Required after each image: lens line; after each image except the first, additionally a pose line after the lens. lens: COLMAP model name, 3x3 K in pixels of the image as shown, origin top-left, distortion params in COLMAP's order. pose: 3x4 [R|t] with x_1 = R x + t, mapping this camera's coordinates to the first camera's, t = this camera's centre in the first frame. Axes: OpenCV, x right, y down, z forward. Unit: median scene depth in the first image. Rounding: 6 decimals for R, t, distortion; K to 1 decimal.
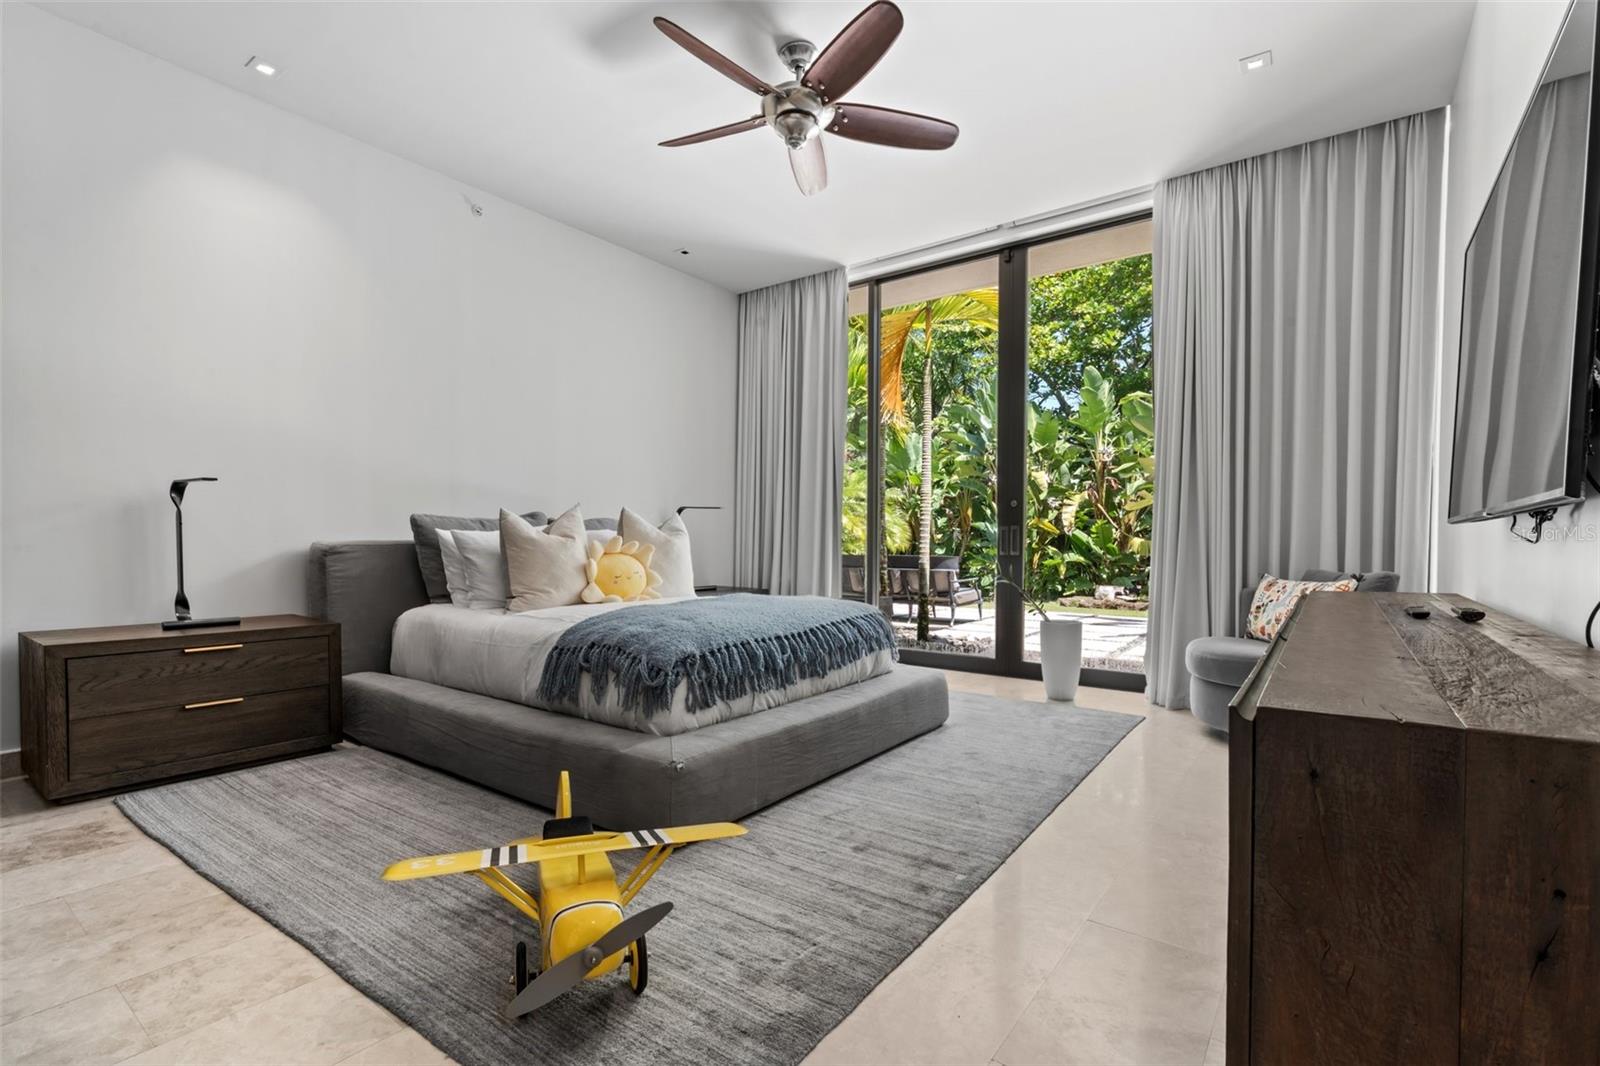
lens RADIAL K [[732.1, 0, 787.1], [0, 732.1, 538.3], [0, 0, 1]] dist [-0.011052, 0.004531]
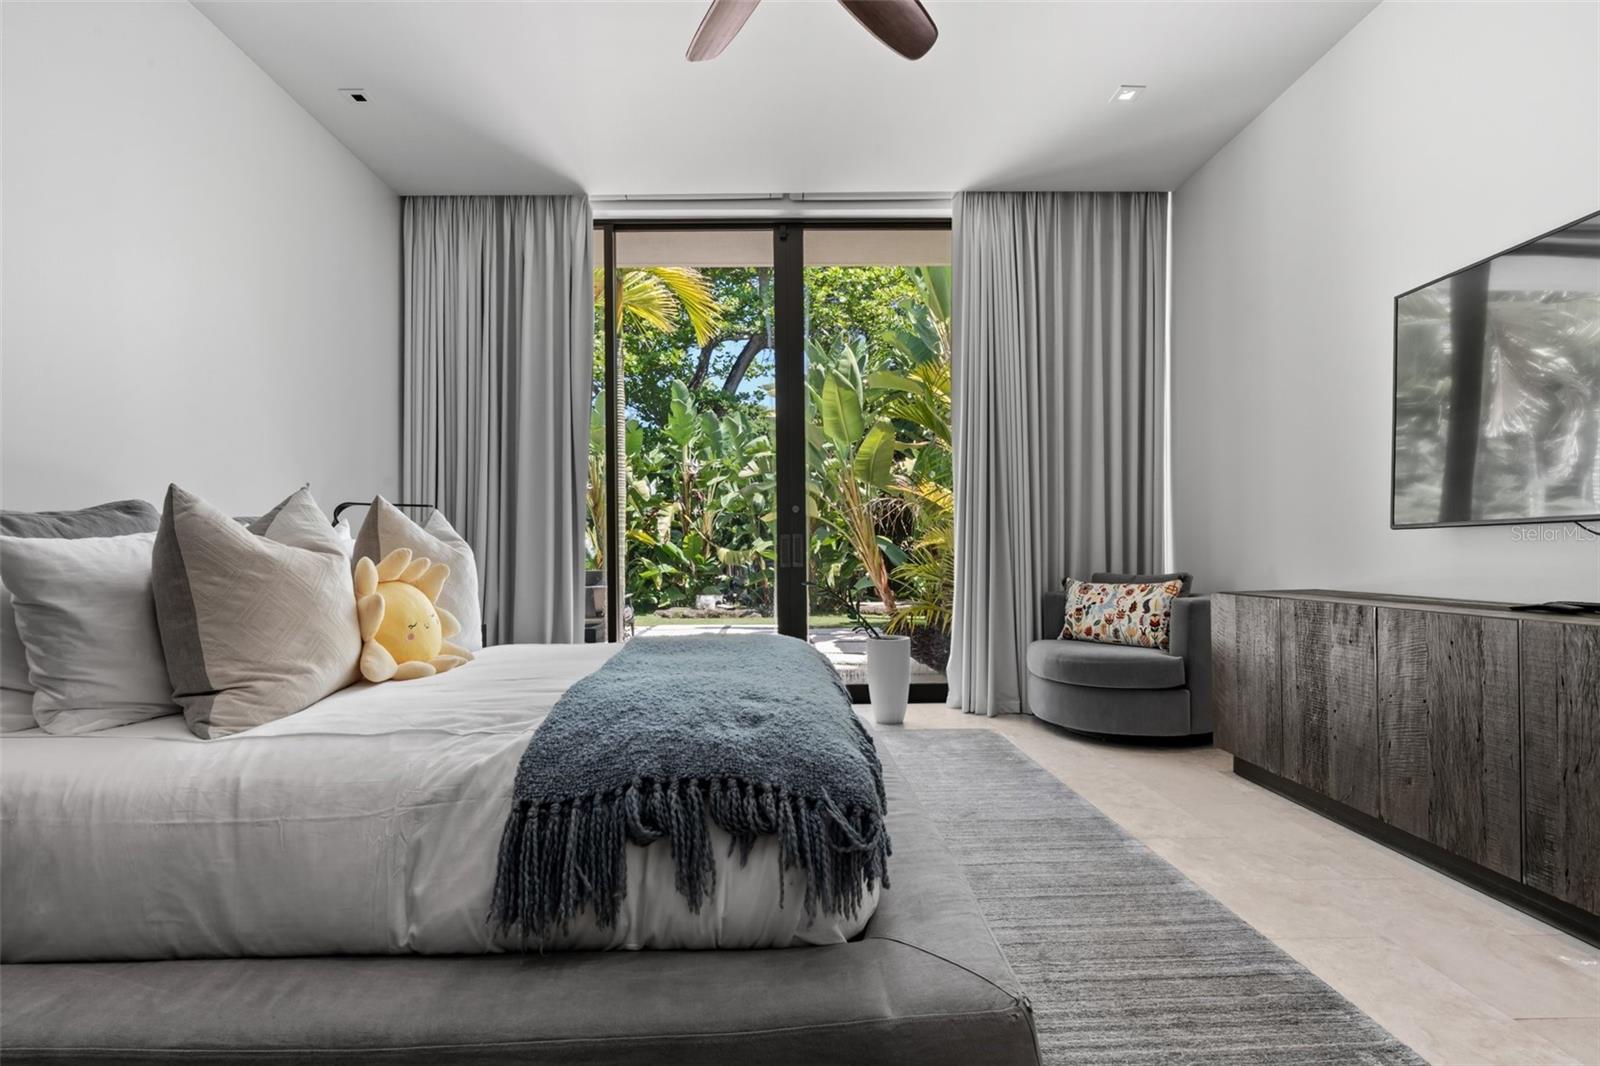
lens RADIAL K [[732.1, 0, 802.3], [0, 732.1, 541.8], [0, 0, 1]] dist [-0.011052, 0.004531]
pose [[0.786876, -0.003687, 0.617101, -0.235145], [0.011227, 0.999902, -0.008341, -0.000150], [-0.617010, 0.013492, 0.786840, 0.287874]]
